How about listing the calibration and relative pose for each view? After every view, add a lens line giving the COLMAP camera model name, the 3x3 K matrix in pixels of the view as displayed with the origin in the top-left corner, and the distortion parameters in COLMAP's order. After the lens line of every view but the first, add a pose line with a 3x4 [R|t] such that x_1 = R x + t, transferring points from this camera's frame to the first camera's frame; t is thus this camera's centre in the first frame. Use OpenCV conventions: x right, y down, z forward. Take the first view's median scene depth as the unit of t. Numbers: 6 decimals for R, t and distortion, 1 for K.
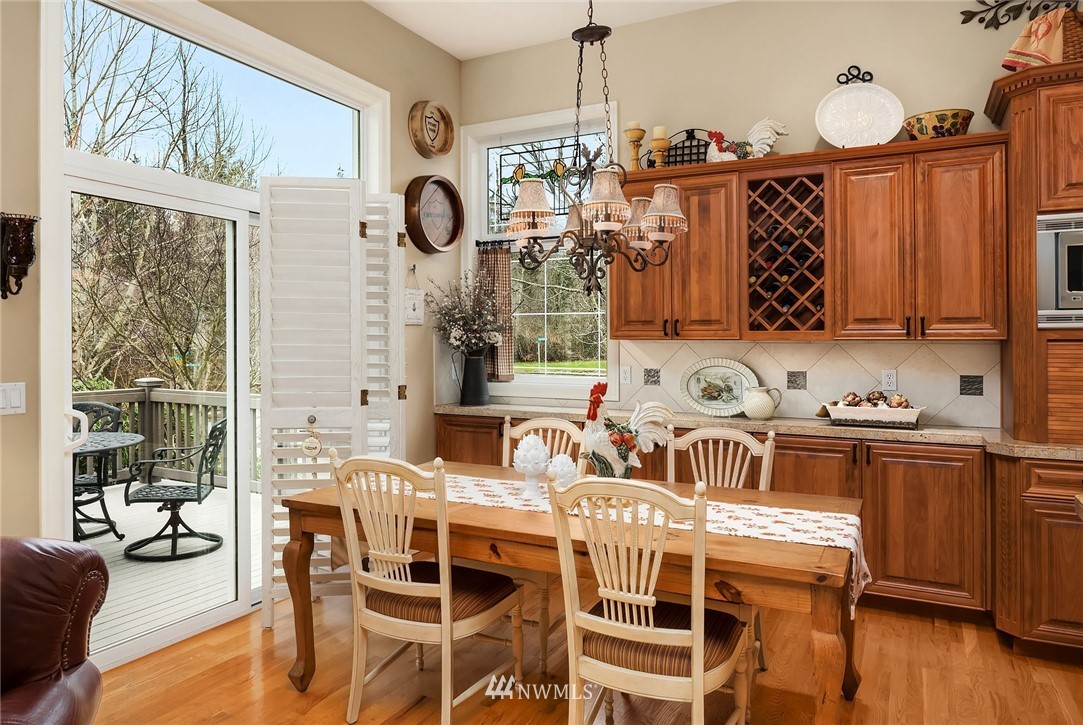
lens RADIAL K [[705.6, 0, 546.2], [0, 705.6, 340.6], [0, 0, 1]] dist [-0.004796, -0.007041]
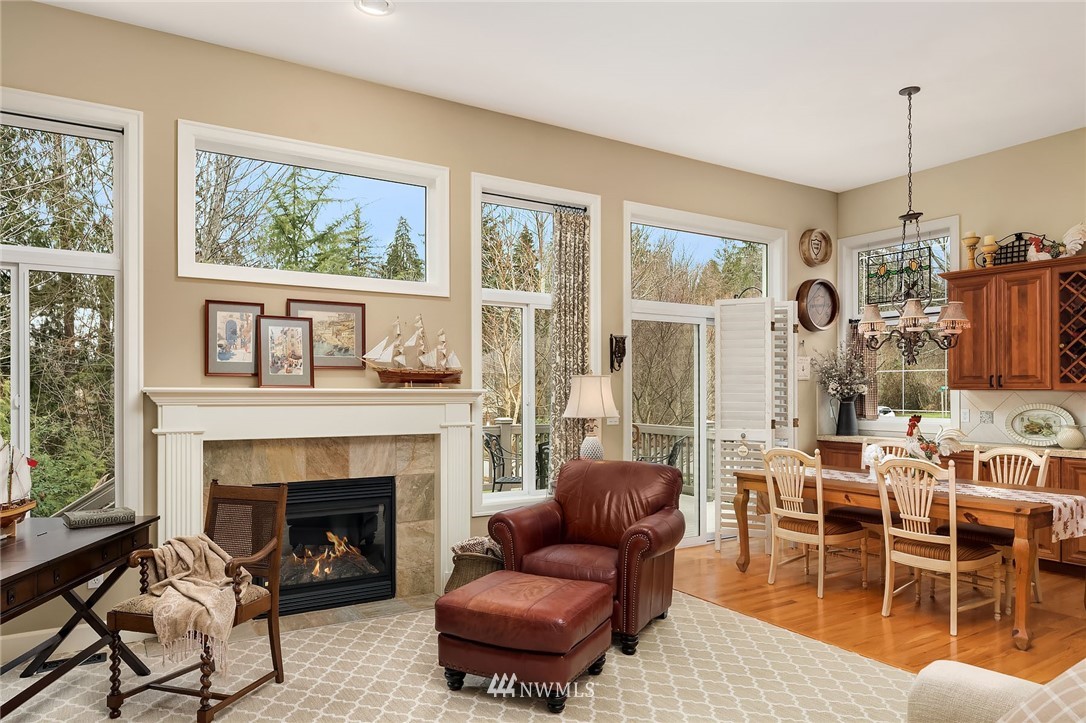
lens RADIAL K [[707.5, 0, 541.5], [0, 707.5, 404.9], [0, 0, 1]] dist [-0.004796, -0.007041]
pose [[0.860529, 0.007132, -0.509352, 0.118890], [0.004071, 0.999774, 0.020877, -0.004163], [0.509385, -0.020039, 0.860305, -0.686322]]
